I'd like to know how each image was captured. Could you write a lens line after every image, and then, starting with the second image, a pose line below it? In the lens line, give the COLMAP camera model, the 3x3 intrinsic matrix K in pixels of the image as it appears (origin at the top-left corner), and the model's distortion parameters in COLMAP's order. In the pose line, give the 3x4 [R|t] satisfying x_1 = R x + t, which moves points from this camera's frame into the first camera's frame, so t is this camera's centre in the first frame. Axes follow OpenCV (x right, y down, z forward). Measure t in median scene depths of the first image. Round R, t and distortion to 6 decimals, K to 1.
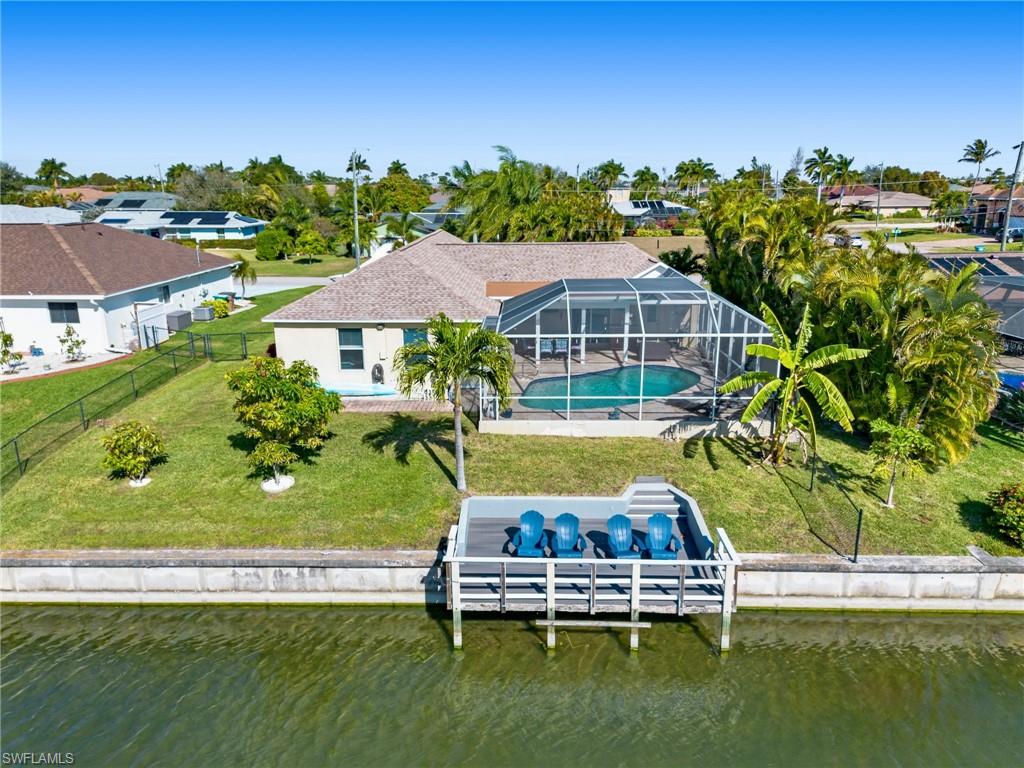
lens RADIAL K [[728.0, 0, 516.1], [0, 728.0, 383.7], [0, 0, 1]] dist [0.062874, -0.063086]
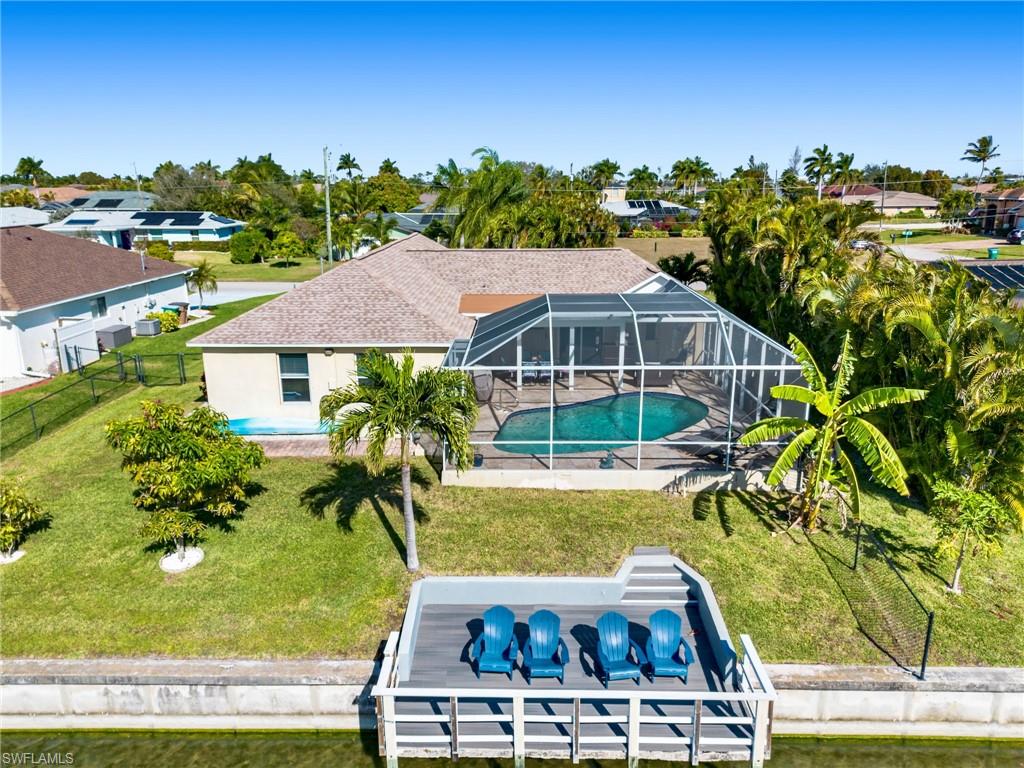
lens RADIAL K [[728.0, 0, 516.1], [0, 728.0, 383.7], [0, 0, 1]] dist [0.062874, -0.063086]
pose [[0.999985, -0.001158, 0.005266, 0.028941], [0.001154, 0.999999, 0.000800, -0.048479], [-0.005266, -0.000794, 0.999986, 0.183984]]
